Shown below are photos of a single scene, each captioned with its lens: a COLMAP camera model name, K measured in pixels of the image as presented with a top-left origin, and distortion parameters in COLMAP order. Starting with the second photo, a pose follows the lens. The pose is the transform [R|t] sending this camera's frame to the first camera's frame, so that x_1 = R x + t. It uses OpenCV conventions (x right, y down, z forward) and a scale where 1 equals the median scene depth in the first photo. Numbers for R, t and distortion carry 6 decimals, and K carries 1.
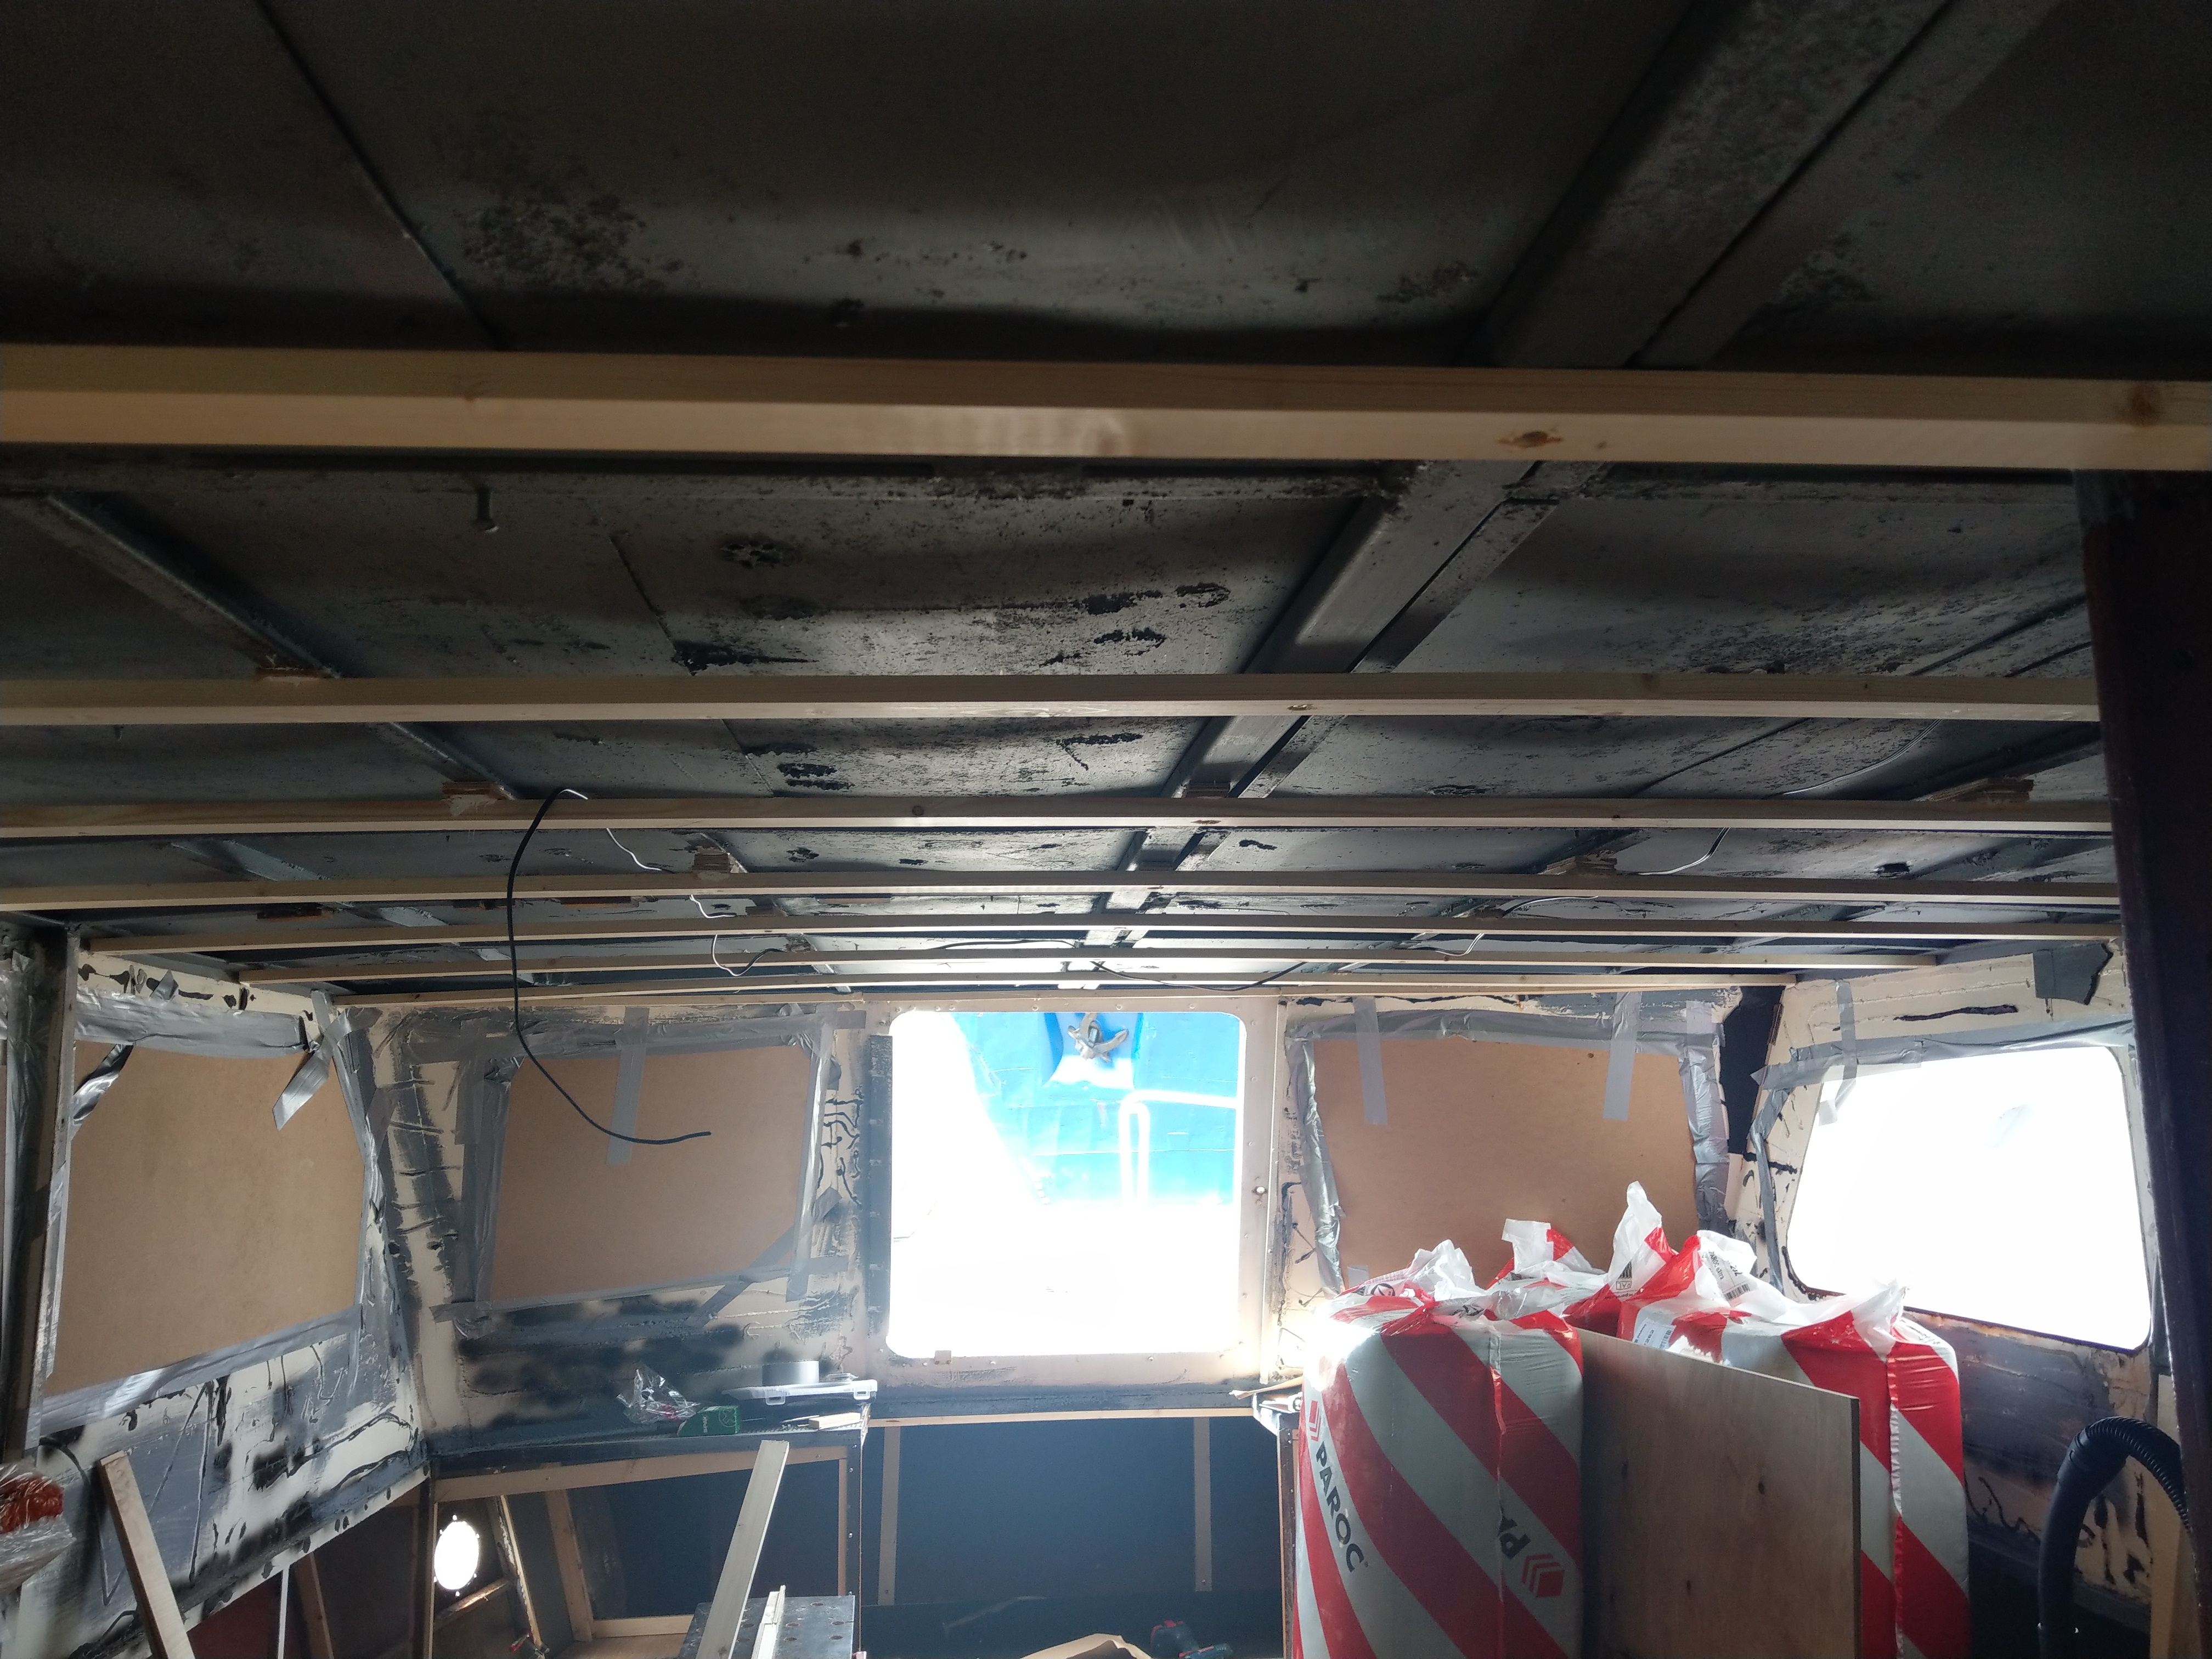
lens RADIAL K [[1666.8, 0, 1085.6], [0, 1666.8, 823.2], [0, 0, 1]] dist [0.048377, -0.081709]
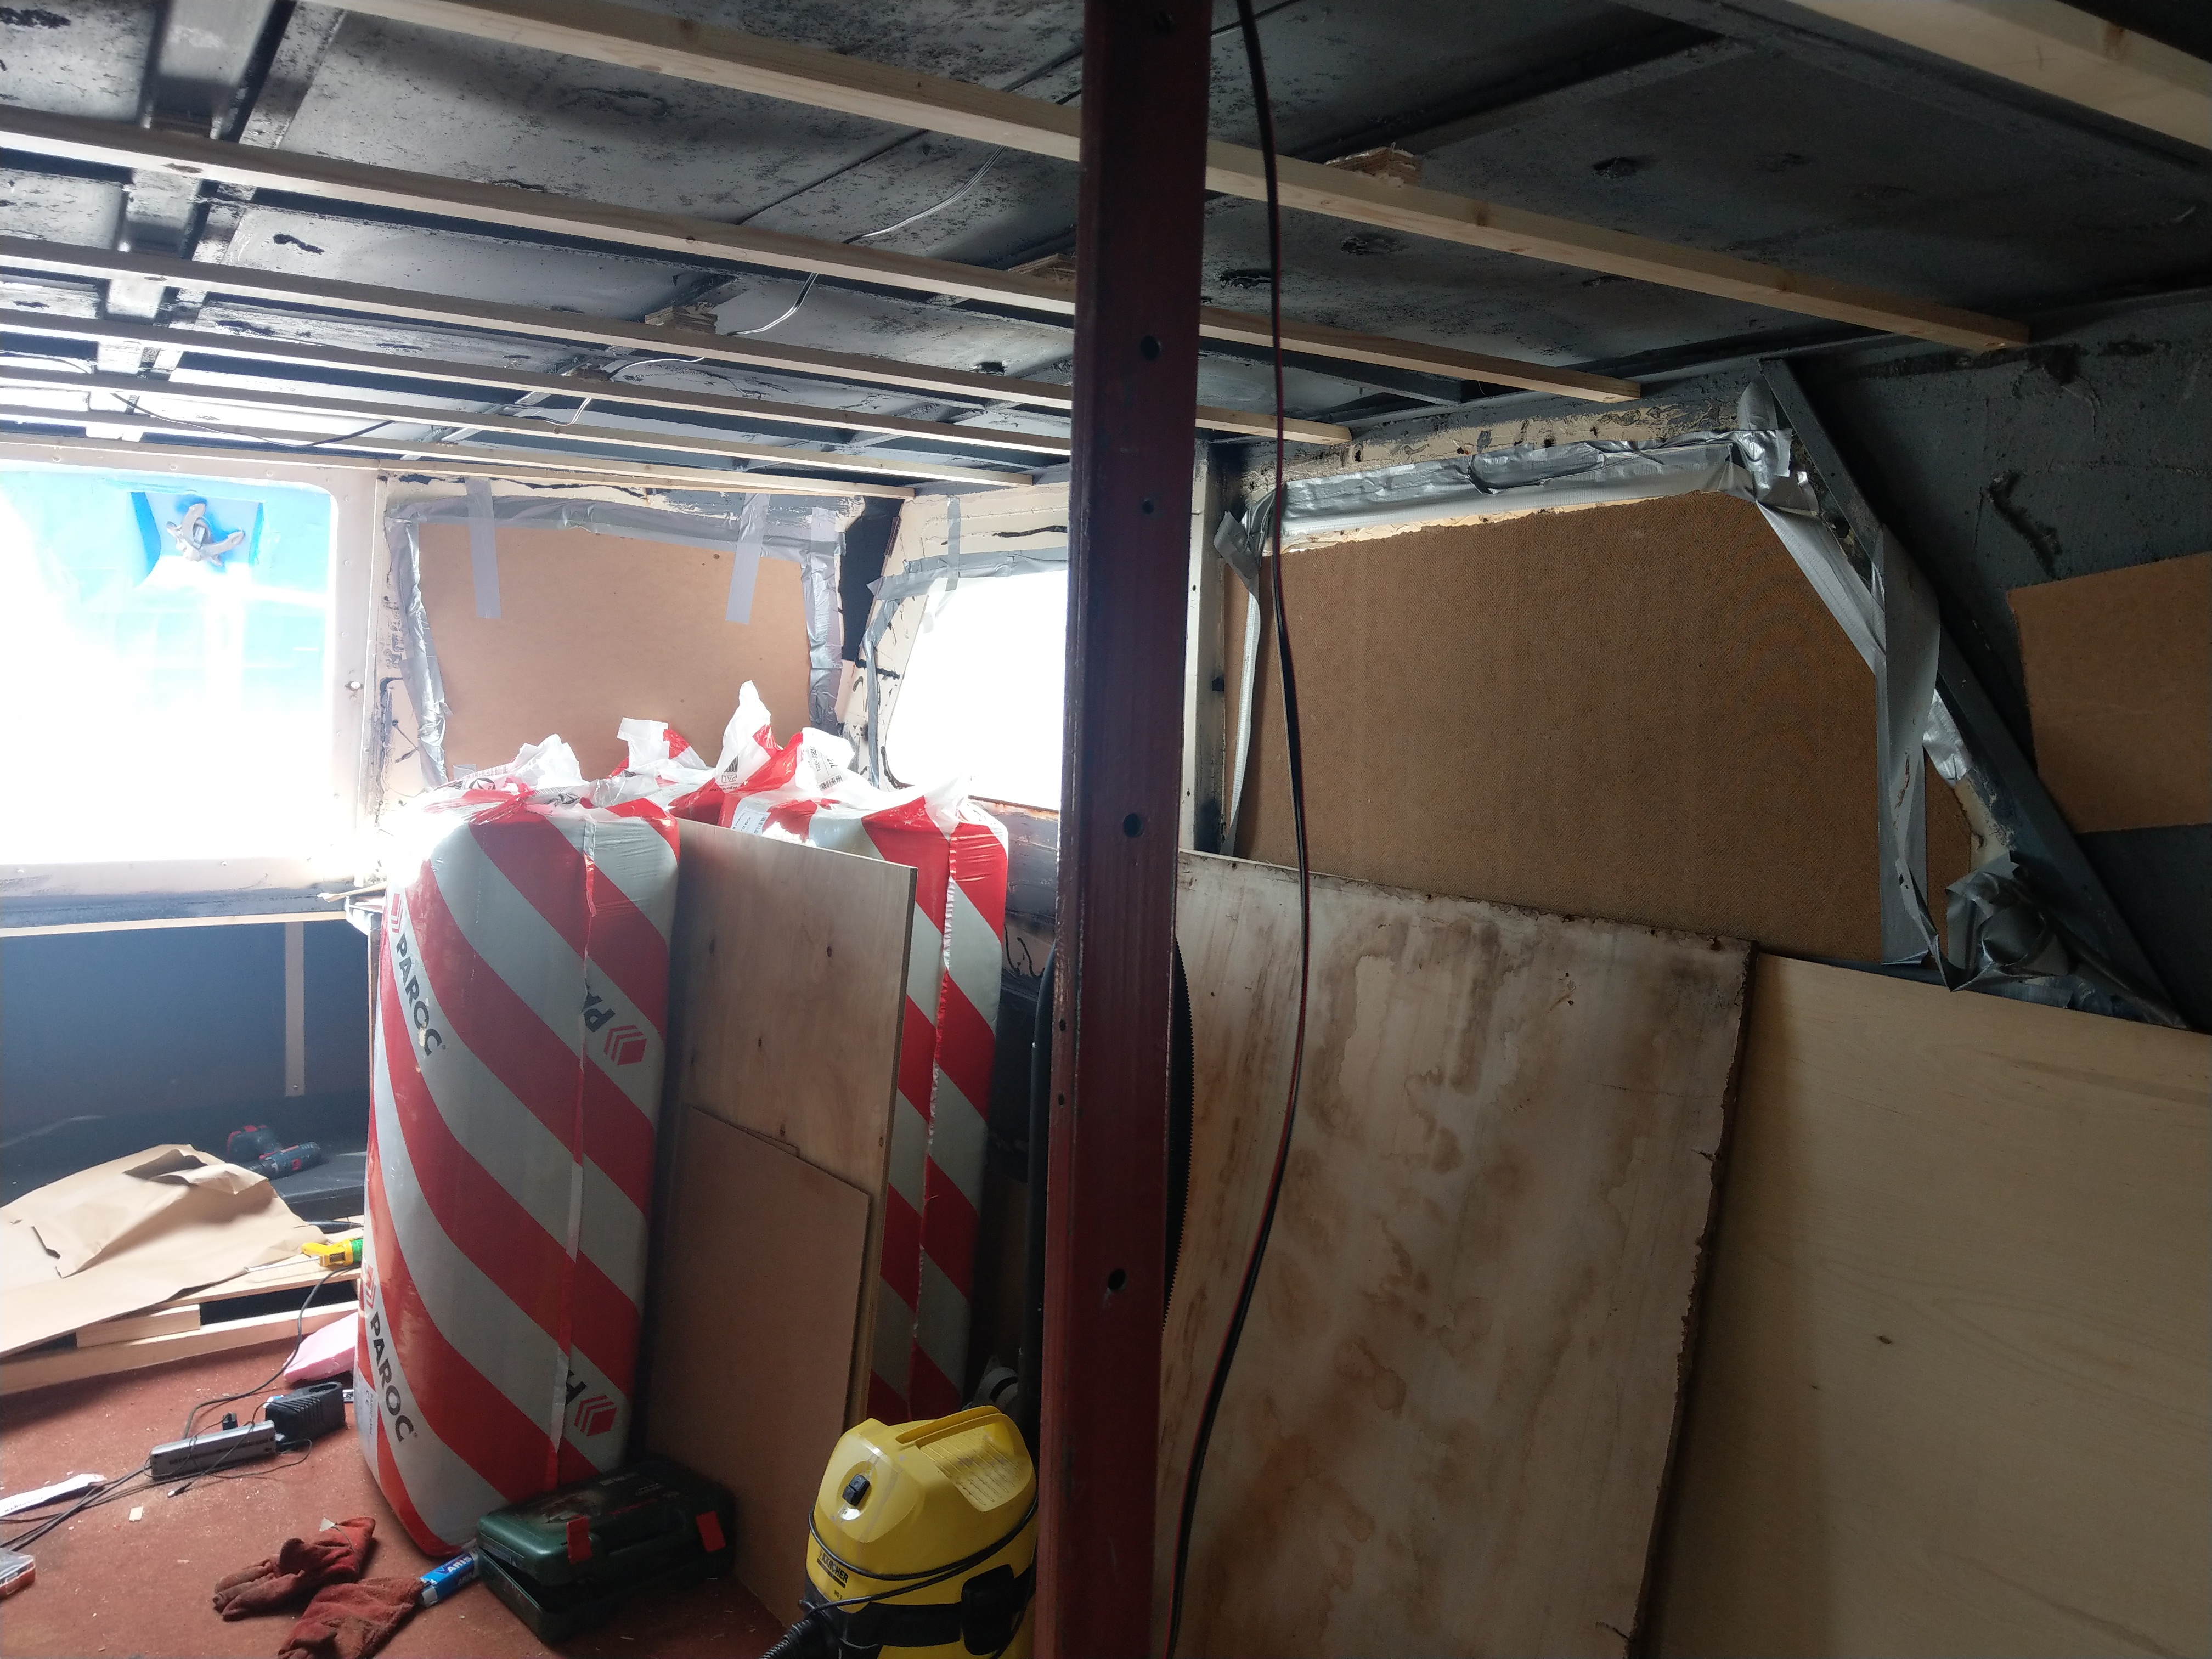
lens RADIAL K [[1666.9, 0, 1112.8], [0, 1666.9, 804.6], [0, 0, 1]] dist [0.004601, -0.008479]
pose [[0.878892, -0.003957, 0.477004, 0.037570], [-0.120670, 0.965597, 0.230349, 0.025462], [-0.461505, -0.260013, 0.848178, 0.019680]]
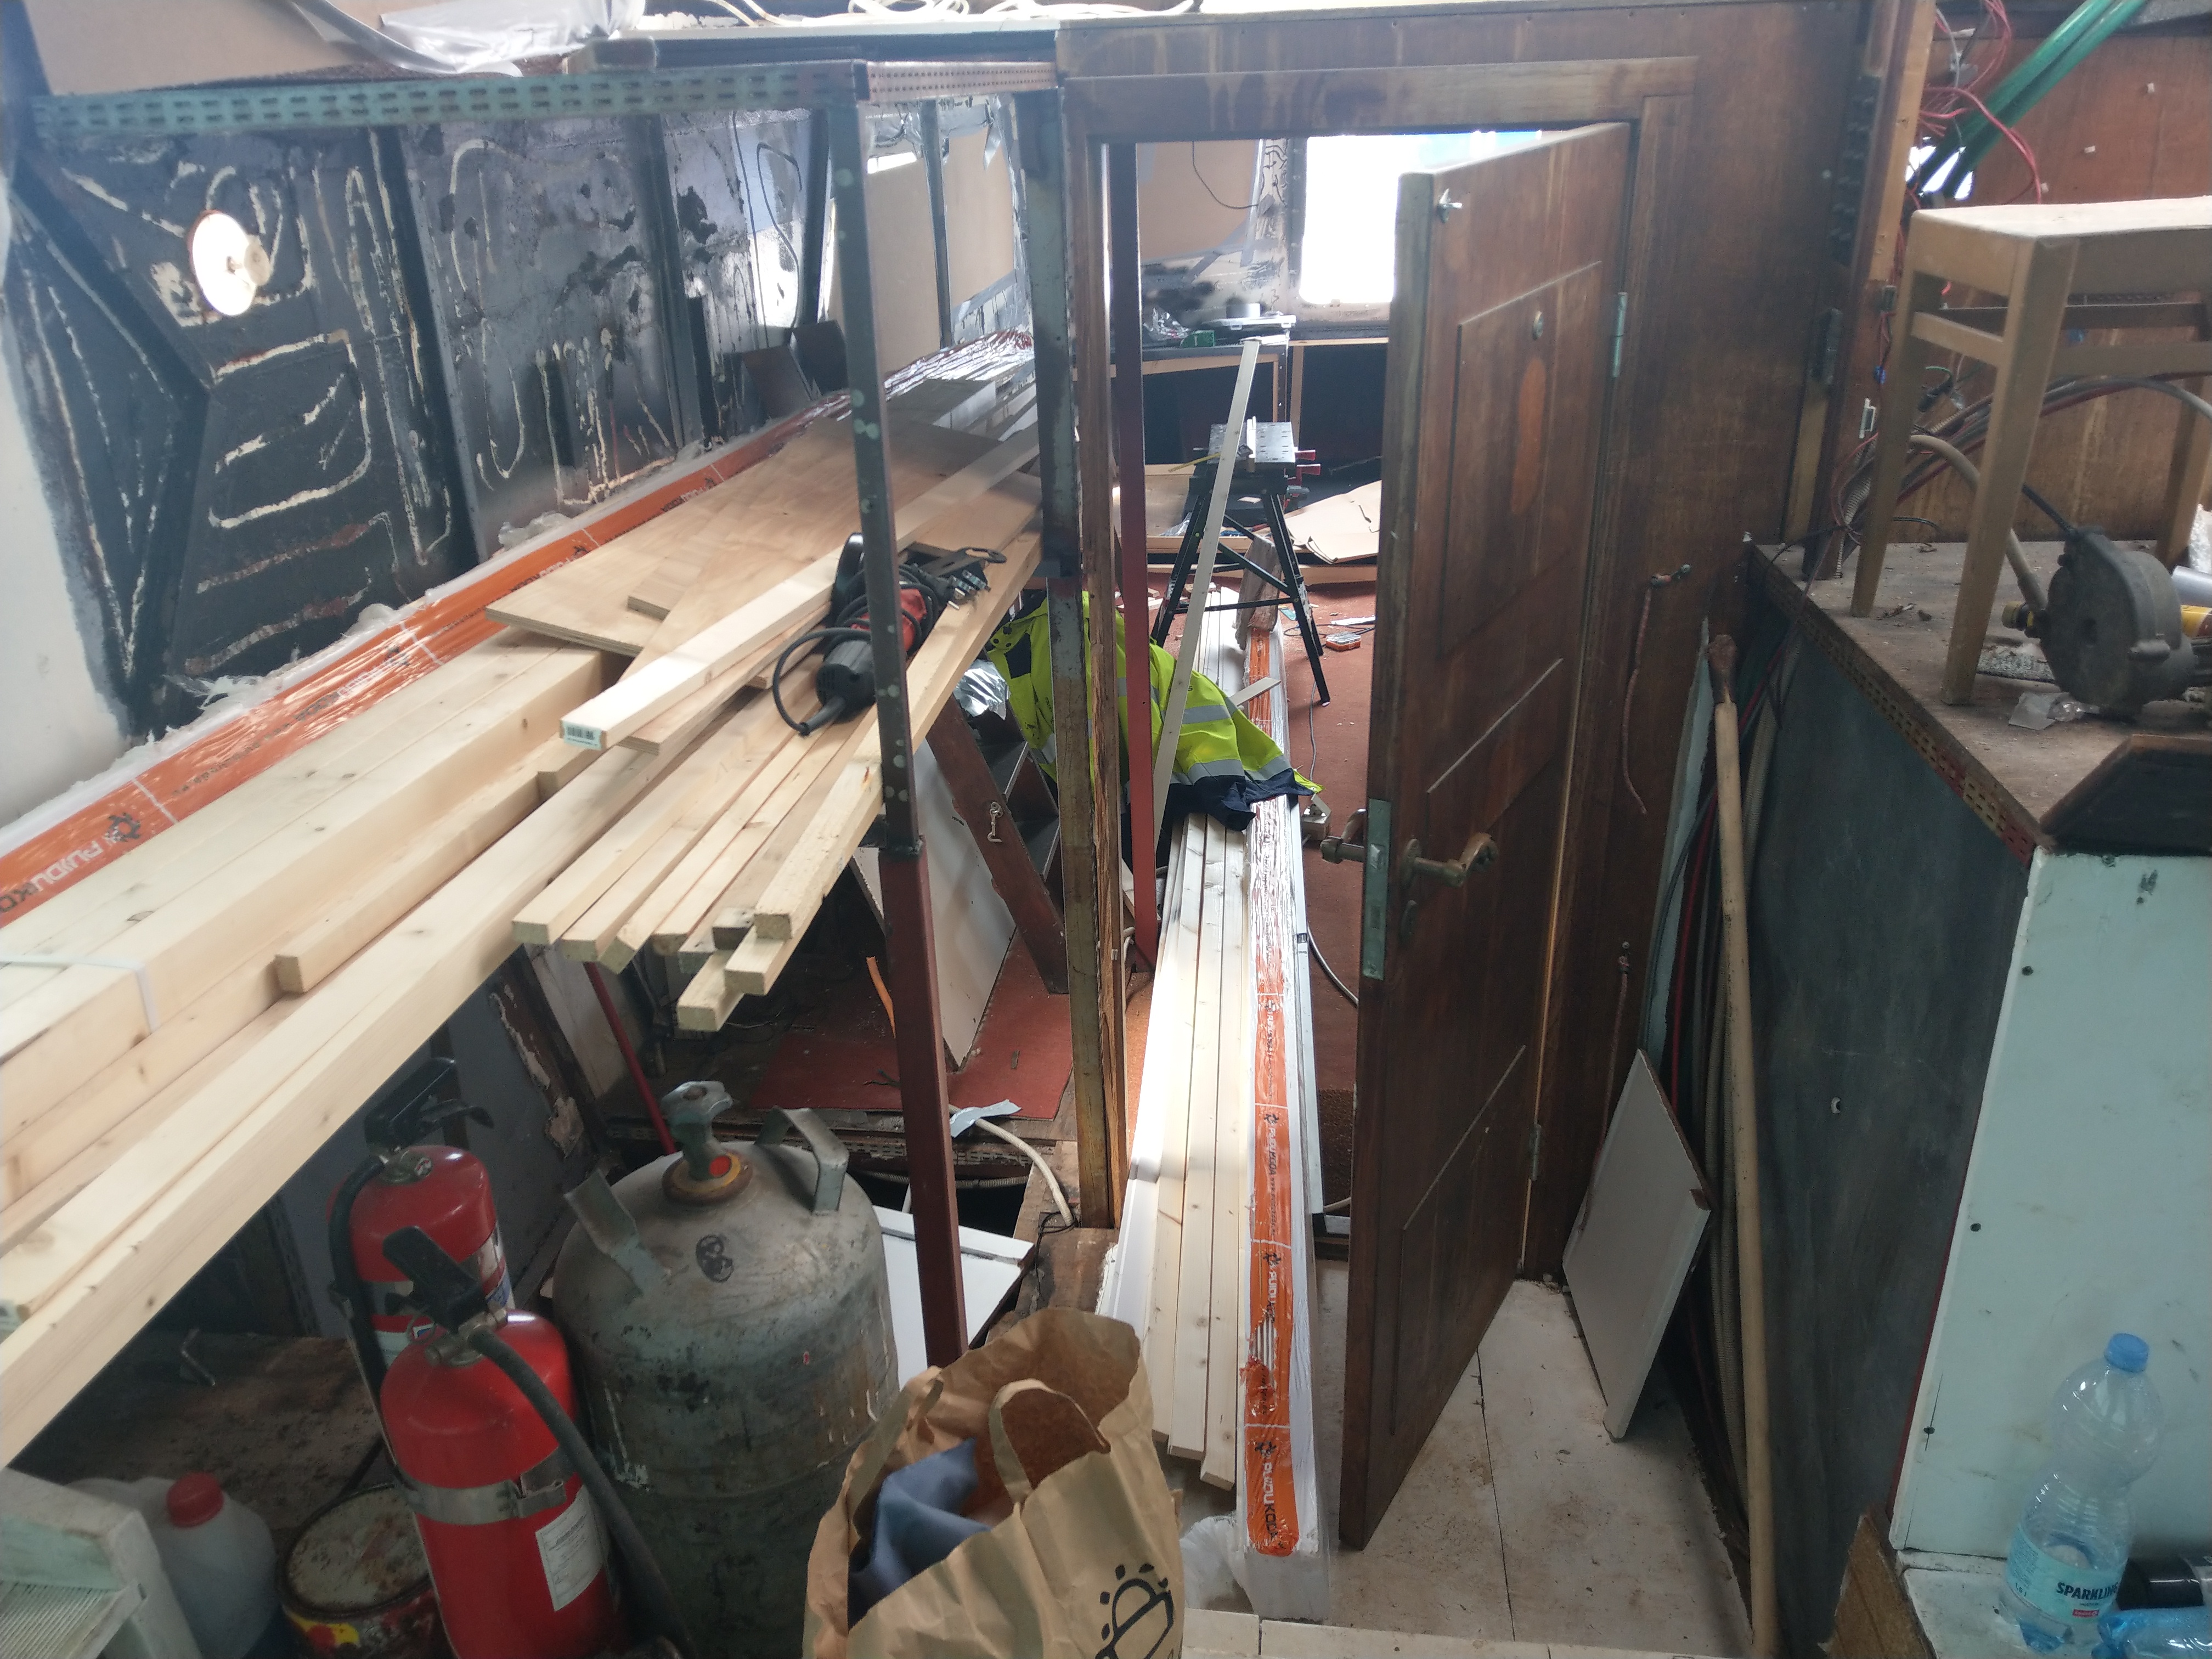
lens RADIAL K [[1774.1, 0, 1025.8], [0, 1774.1, 959.1], [0, 0, 1]] dist [-0.008341, -0.013051]
pose [[0.973819, 0.076966, -0.213899, 0.044352], [0.068325, 0.798336, 0.598323, -0.253357], [0.216814, -0.597273, 0.772176, -0.886982]]
